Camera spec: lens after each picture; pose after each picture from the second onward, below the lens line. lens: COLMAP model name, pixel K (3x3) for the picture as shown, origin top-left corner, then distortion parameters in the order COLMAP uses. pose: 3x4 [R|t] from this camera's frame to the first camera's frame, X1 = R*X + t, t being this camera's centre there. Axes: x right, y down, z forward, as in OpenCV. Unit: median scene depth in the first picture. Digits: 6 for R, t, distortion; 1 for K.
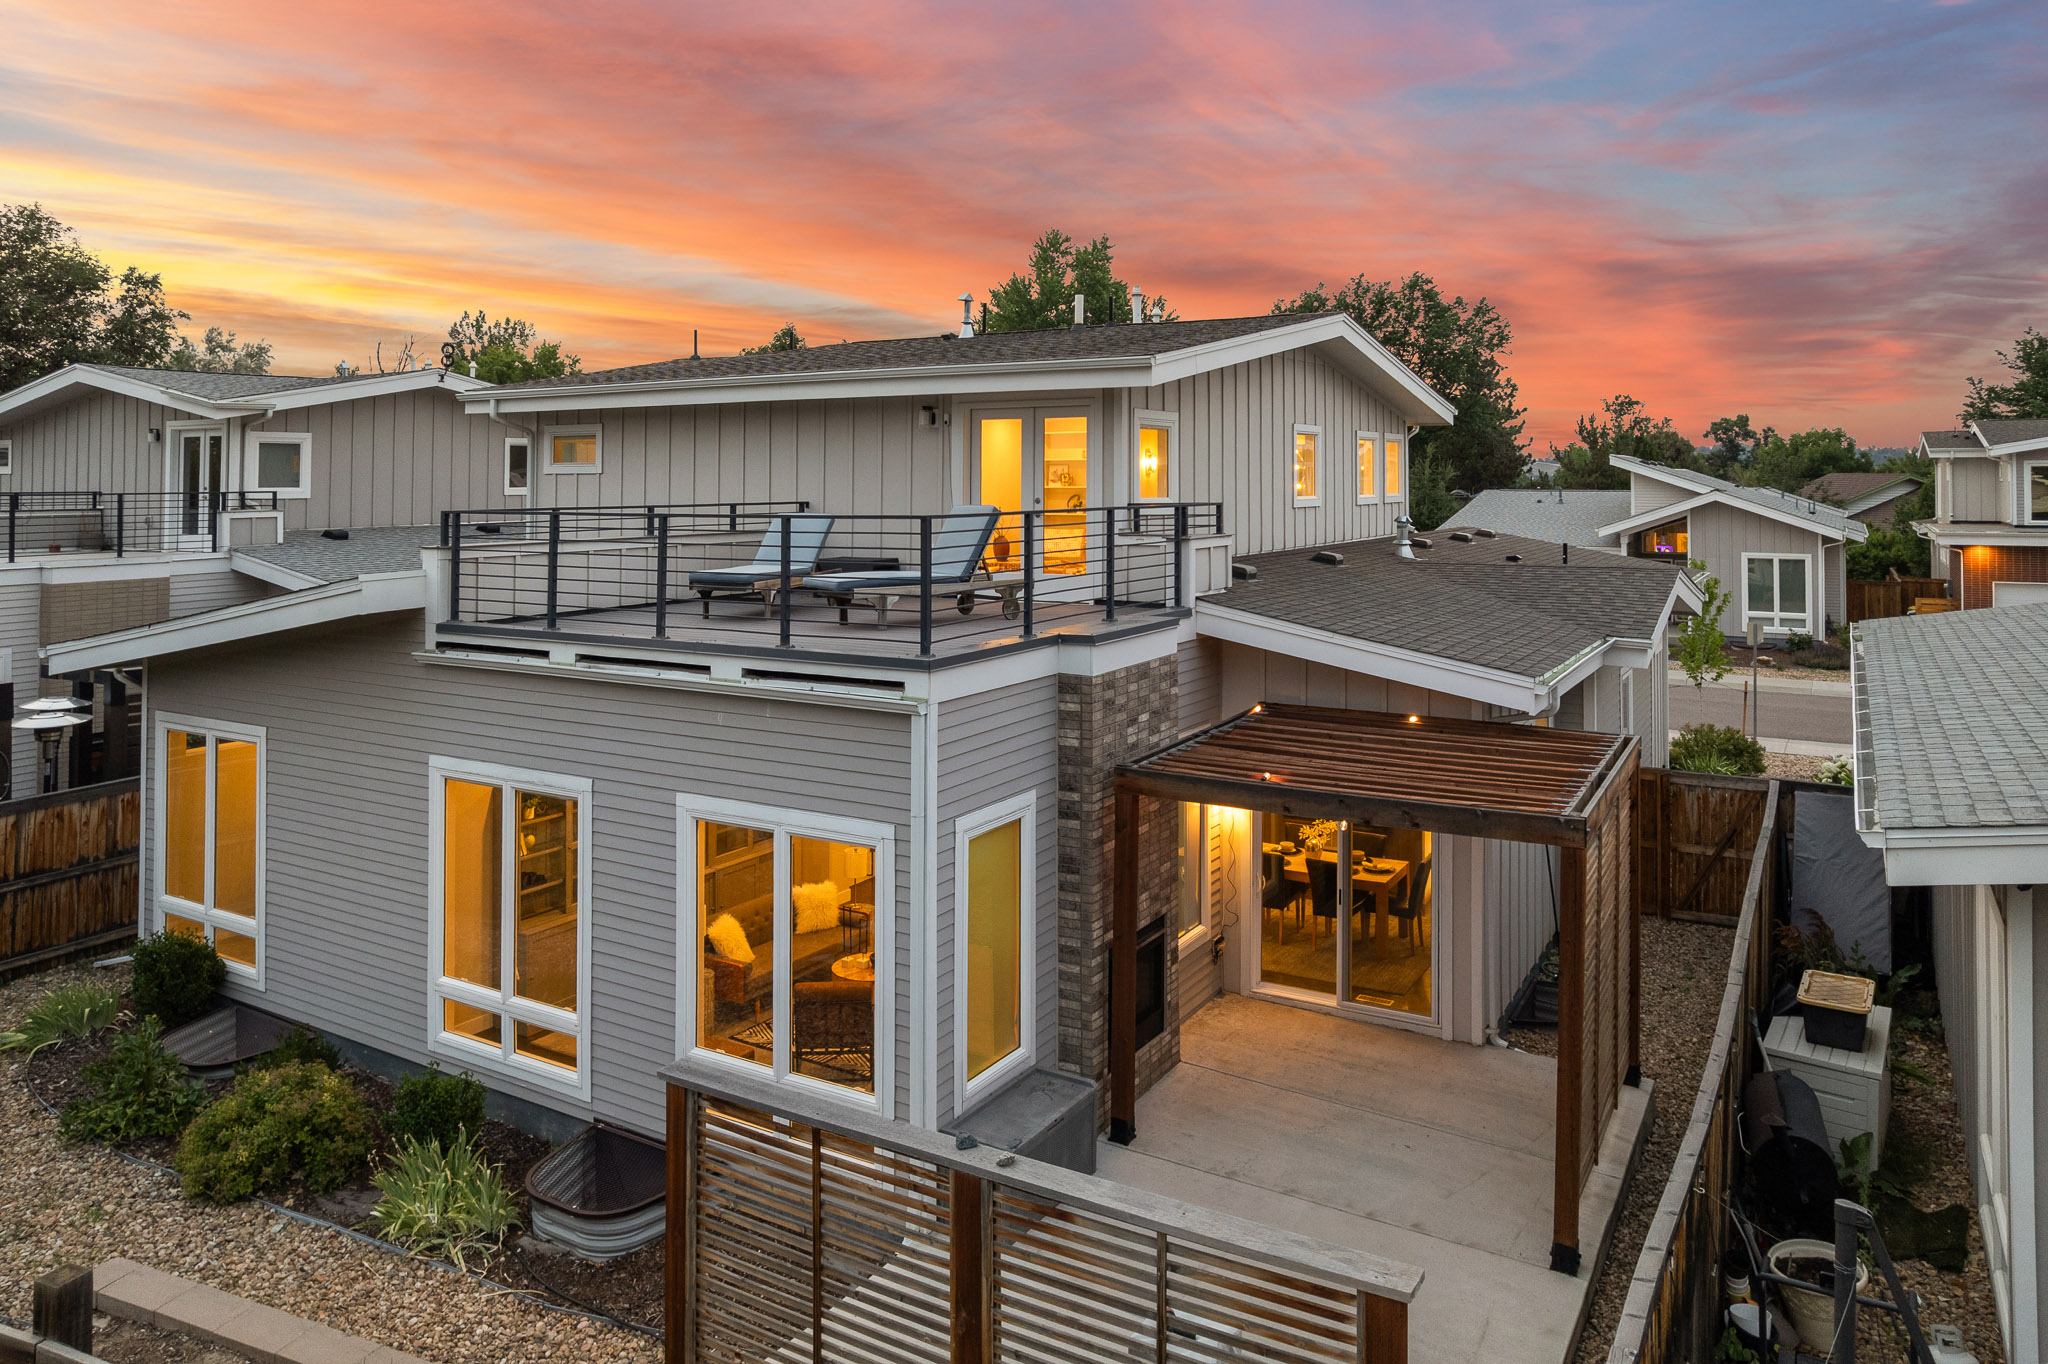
lens RADIAL K [[1329.1, 0, 1013.8], [0, 1329.1, 682.4], [0, 0, 1]] dist [-0.075100, 0.062360]
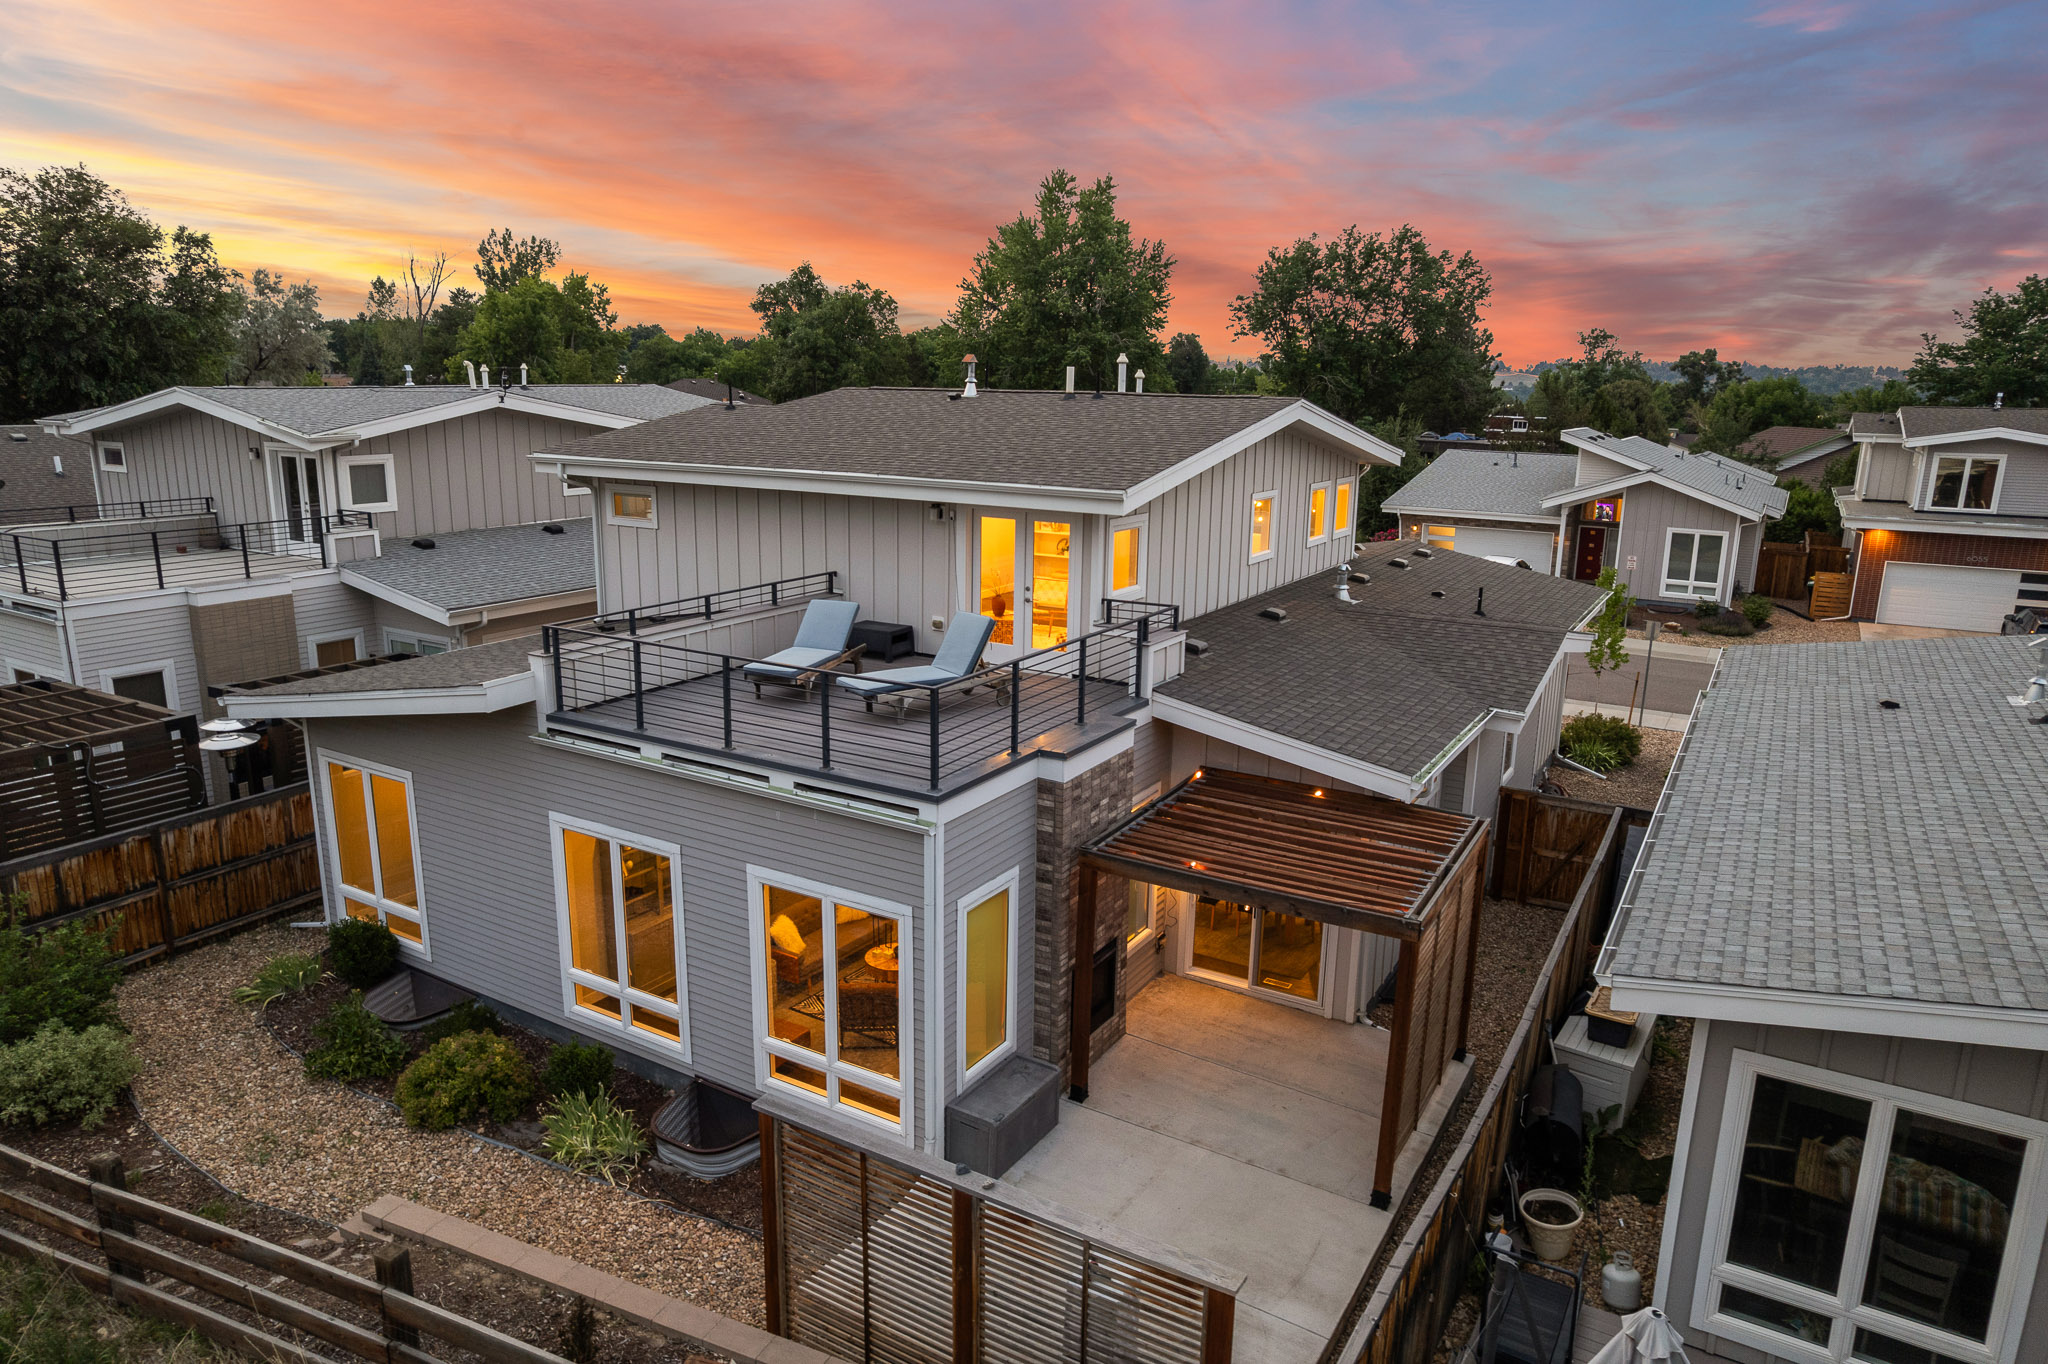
lens RADIAL K [[1354.0, 0, 1024.1], [0, 1354.0, 735.8], [0, 0, 1]] dist [-0.082149, 0.076325]
pose [[0.999886, 0.014995, -0.001833, 0.020007], [-0.013888, 0.960173, 0.279061, -0.374230], [0.005945, -0.279003, 0.960272, -0.228086]]
